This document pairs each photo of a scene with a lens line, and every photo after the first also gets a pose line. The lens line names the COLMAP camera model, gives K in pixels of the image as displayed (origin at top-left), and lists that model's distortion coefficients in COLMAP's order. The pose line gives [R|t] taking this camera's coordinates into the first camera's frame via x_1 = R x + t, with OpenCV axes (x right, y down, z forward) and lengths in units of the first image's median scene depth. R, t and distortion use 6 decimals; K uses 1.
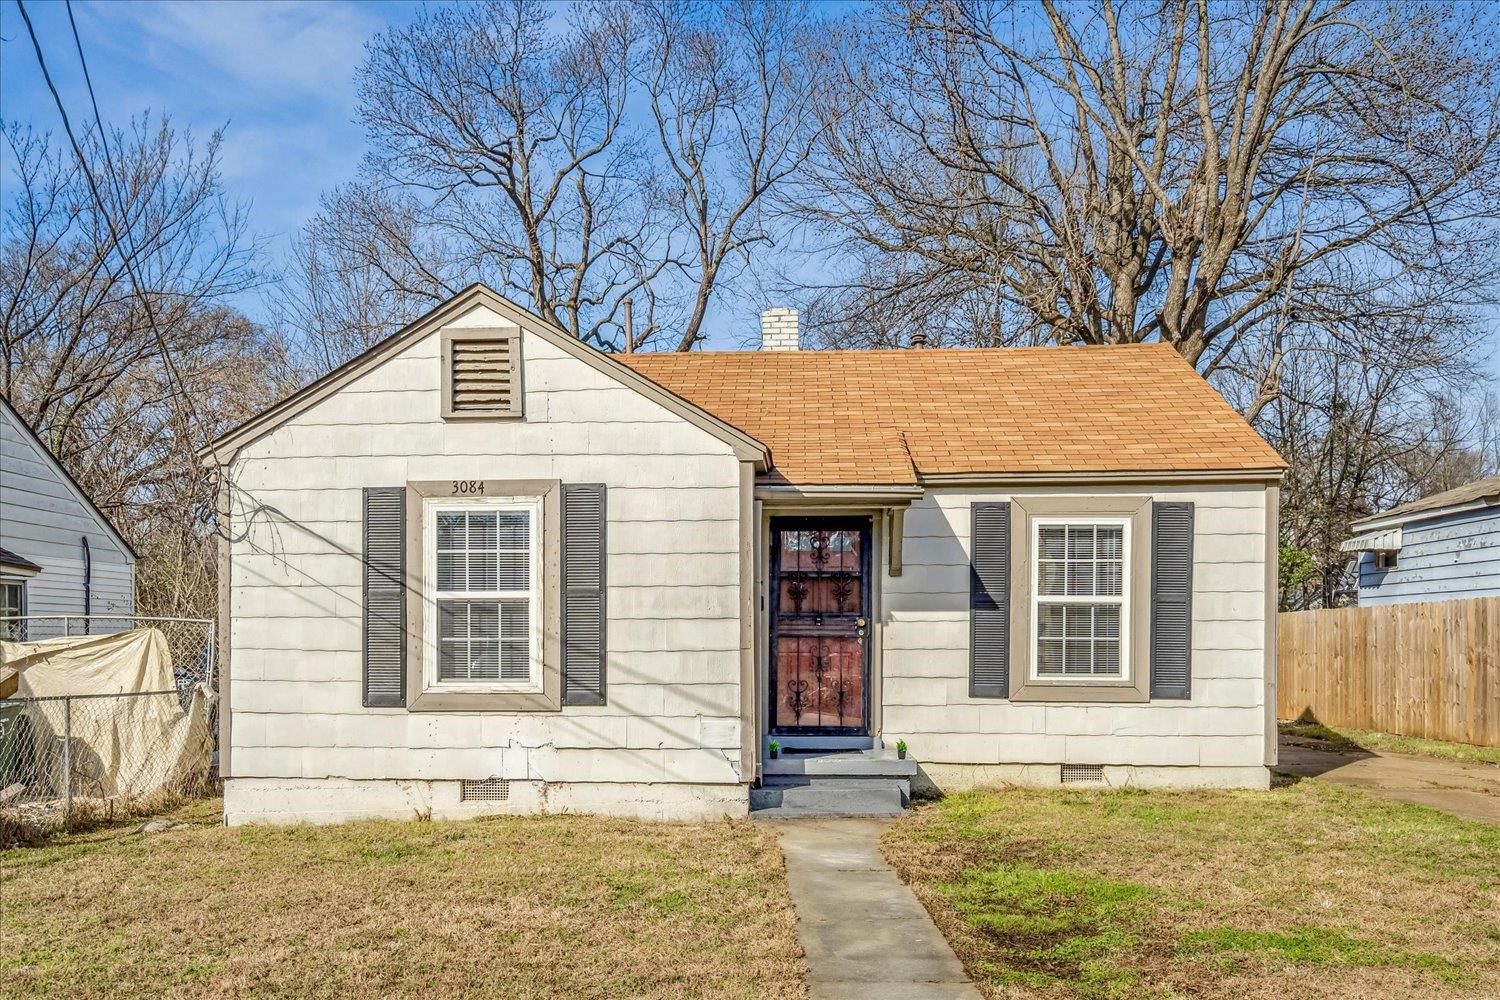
lens RADIAL K [[1163.1, 0, 749.2], [0, 1163.1, 670.5], [0, 0, 1]] dist [0.003374, 0.004959]
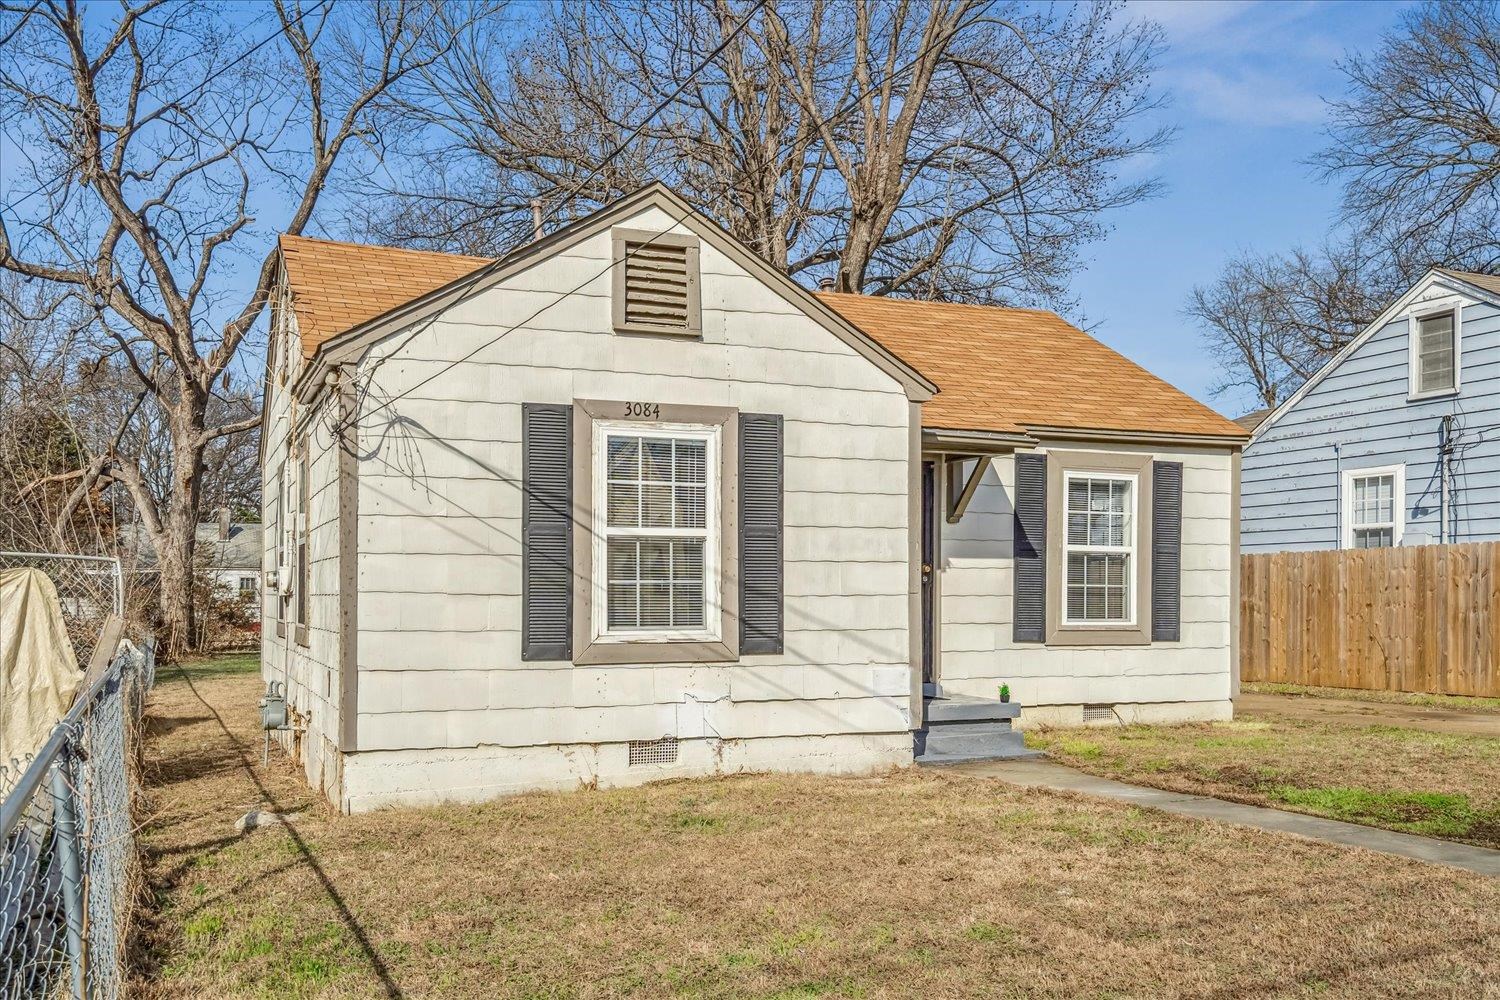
lens RADIAL K [[1276.3, 0, 719.7], [0, 1276.3, 629.3], [0, 0, 1]] dist [0.004197, 0.001596]
pose [[0.908150, -0.009680, 0.418532, -0.591916], [0.010312, 0.999947, 0.000751, 0.009254], [-0.418517, 0.003634, 0.908202, 0.093009]]
